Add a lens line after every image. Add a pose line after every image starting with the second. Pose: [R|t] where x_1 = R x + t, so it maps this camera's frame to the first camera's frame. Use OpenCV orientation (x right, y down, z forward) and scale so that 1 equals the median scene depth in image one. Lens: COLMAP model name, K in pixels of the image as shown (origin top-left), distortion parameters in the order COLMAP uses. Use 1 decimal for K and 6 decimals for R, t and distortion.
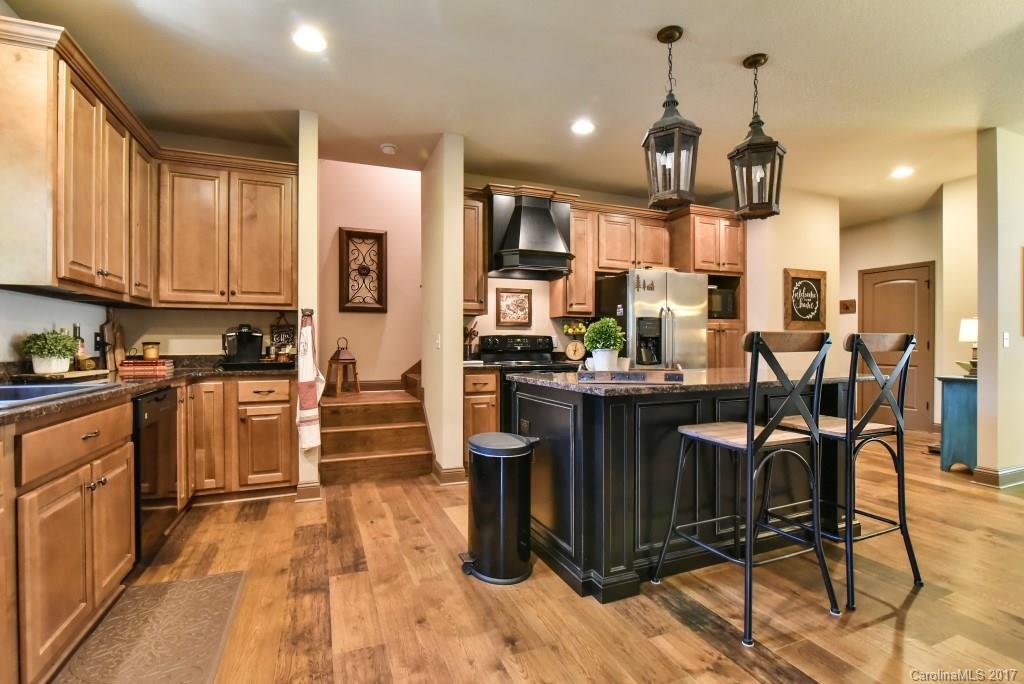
lens RADIAL K [[473.9, 0, 508.6], [0, 473.9, 345.6], [0, 0, 1]] dist [-0.021264, 0.000426]
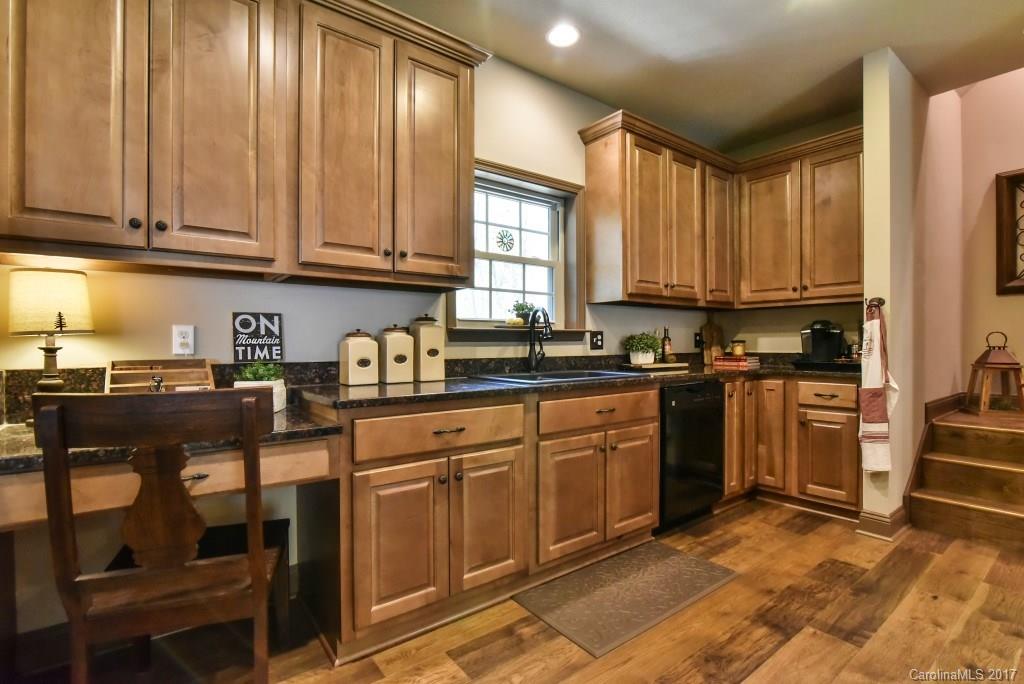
lens RADIAL K [[473.9, 0, 512.0], [0, 473.9, 347.8], [0, 0, 1]] dist [-0.021264, 0.000426]
pose [[0.263605, 0.008912, -0.964590, 0.176140], [0.000980, 0.999954, 0.009507, -0.000991], [0.964630, -0.003452, 0.263584, 0.192757]]
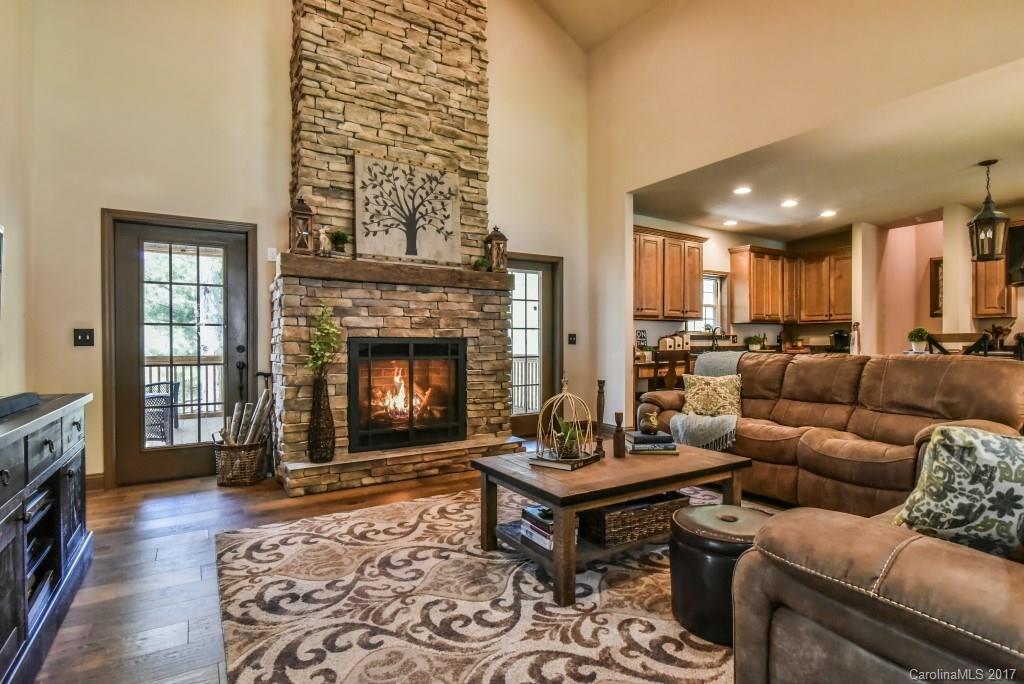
lens RADIAL K [[500.2, 0, 510.7], [0, 500.2, 344.5], [0, 0, 1]] dist [-0.025512, 0.001667]
pose [[0.175245, 0.003581, -0.984518, 1.146812], [0.001680, 0.999991, 0.003937, 0.005617], [0.984523, -0.002344, 0.175237, -0.618988]]
